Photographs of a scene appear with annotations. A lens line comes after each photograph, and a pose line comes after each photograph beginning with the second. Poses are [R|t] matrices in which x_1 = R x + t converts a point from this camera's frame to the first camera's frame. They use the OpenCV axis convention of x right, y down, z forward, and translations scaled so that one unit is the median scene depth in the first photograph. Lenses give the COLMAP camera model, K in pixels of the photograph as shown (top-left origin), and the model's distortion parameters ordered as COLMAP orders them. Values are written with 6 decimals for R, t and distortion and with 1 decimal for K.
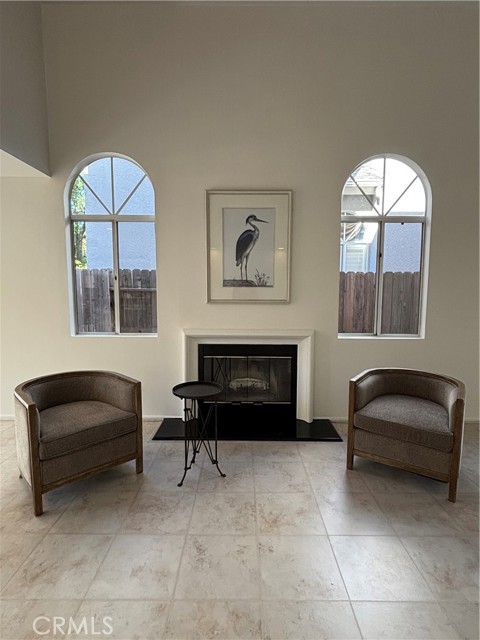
lens RADIAL K [[333.7, 0, 240.0], [0, 333.7, 320.0], [0, 0, 1]] dist [0.020487, -0.000813]
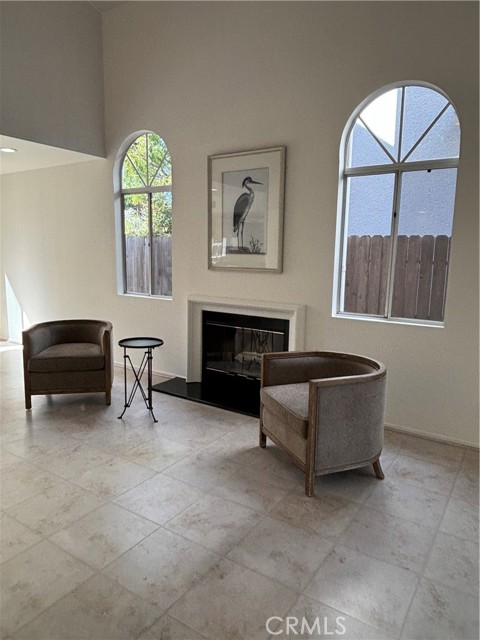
lens RADIAL K [[427.7, 0, 240.0], [0, 427.7, 320.0], [0, 0, 1]] dist [0.061349, -0.110750]
pose [[0.835443, 0.095751, -0.541171, 0.699475], [-0.069620, 0.995211, 0.068609, 0.004998], [0.545149, -0.019643, 0.838109, -0.034057]]
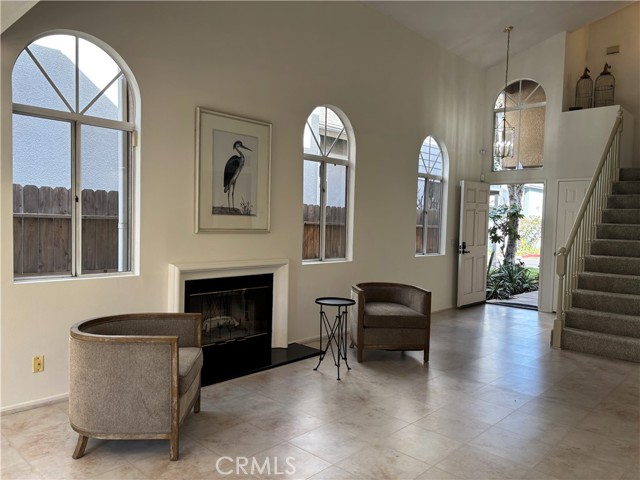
lens RADIAL K [[482.7, 0, 320.0], [0, 482.7, 240.0], [0, 0, 1]] dist [0.035133, -0.001135]
pose [[0.680862, -0.017799, 0.732196, -0.819301], [0.050541, 0.998463, -0.022726, 0.014719], [-0.730666, 0.052480, 0.680715, -0.106096]]
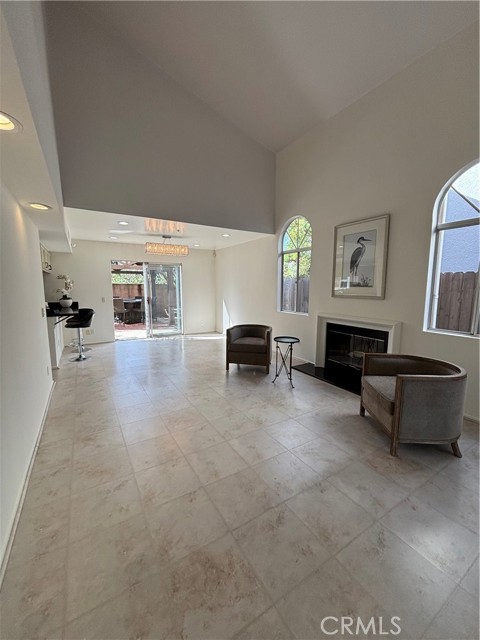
lens RADIAL K [[255.9, 0, 240.0], [0, 255.9, 320.0], [0, 0, 1]] dist [-0.011094, 0.000016]
pose [[0.518444, 0.110771, -0.847906, 0.724873], [-0.086453, 0.993283, 0.076903, 0.002667], [0.850730, 0.033435, 0.524539, -0.011021]]
